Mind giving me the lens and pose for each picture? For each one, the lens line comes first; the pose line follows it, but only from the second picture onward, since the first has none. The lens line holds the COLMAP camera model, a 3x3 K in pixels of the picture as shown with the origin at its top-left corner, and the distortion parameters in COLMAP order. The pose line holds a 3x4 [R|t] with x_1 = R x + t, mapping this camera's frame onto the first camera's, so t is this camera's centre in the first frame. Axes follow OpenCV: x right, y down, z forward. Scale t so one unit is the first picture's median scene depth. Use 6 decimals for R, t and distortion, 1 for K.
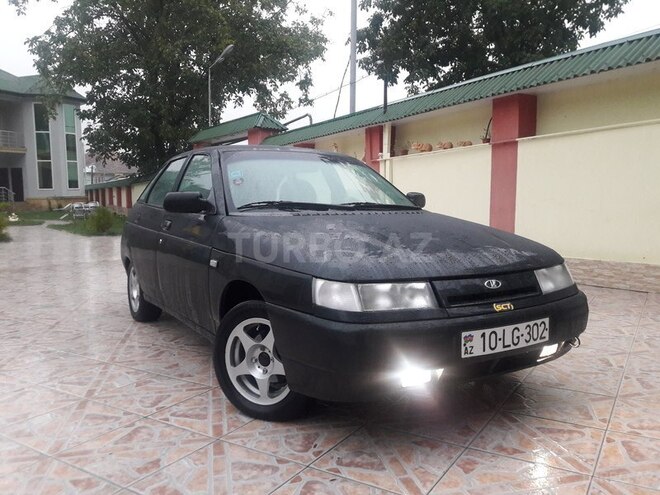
lens RADIAL K [[542.5, 0, 330.2], [0, 542.5, 254.4], [0, 0, 1]] dist [0.007030, -0.055795]
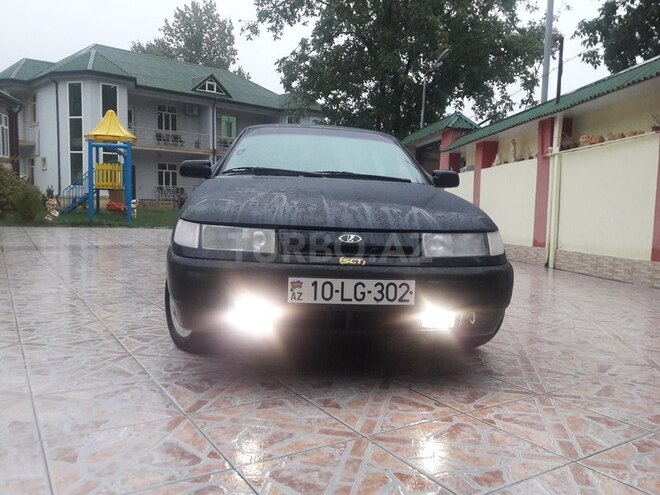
lens RADIAL K [[535.4, 0, 329.5], [0, 535.4, 248.1], [0, 0, 1]] dist [0.069642, -0.156720]
pose [[0.897859, 0.066384, -0.435250, 0.163868], [-0.078254, 0.996889, -0.009382, 0.020058], [0.433273, 0.042483, 0.900261, 0.025249]]
